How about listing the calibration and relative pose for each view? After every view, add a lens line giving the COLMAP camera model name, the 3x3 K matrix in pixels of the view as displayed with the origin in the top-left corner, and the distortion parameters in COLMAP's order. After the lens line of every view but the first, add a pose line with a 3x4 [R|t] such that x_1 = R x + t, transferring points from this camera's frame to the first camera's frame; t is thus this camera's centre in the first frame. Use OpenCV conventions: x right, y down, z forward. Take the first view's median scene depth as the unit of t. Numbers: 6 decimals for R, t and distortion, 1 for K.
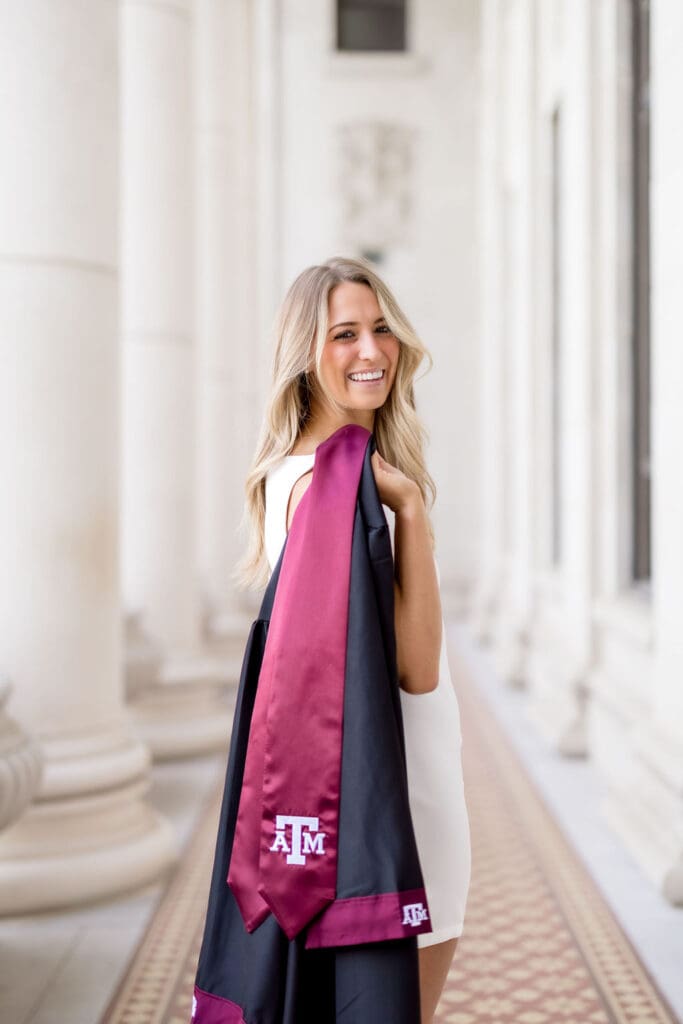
lens RADIAL K [[1543.6, 0, 364.0], [0, 1543.6, 512.6], [0, 0, 1]] dist [-0.002434, -0.033520]
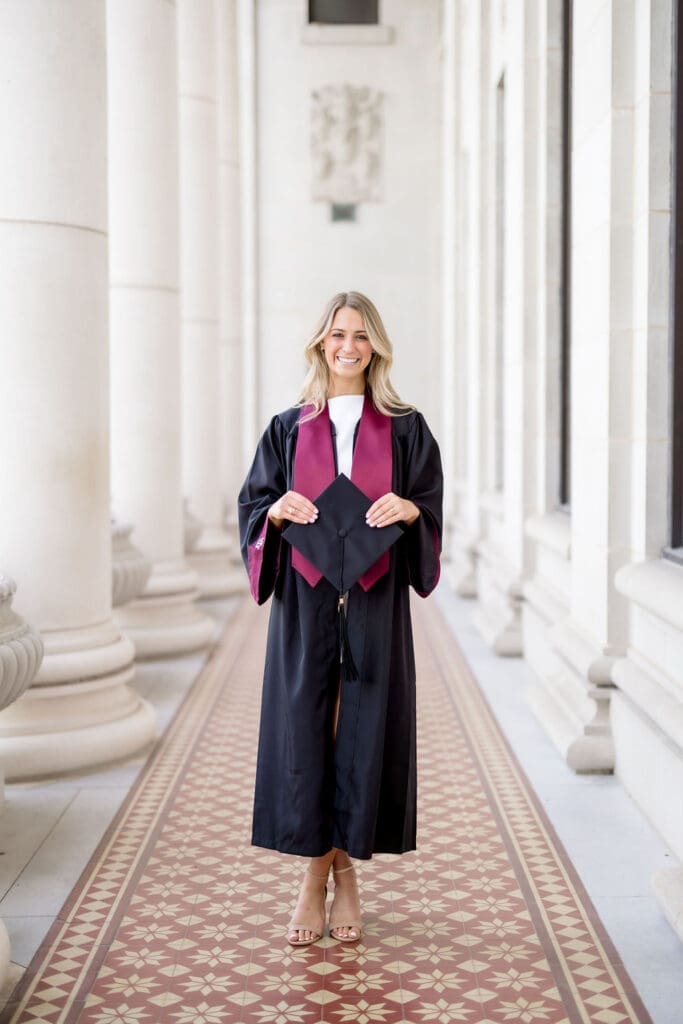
lens RADIAL K [[1543.6, 0, 364.0], [0, 1543.6, 512.6], [0, 0, 1]] dist [-0.002434, -0.033520]
pose [[0.999936, -0.005005, -0.010114, 0.039919], [0.005401, 0.999204, 0.039525, 0.006453], [0.009908, -0.039577, 0.999167, -0.139701]]
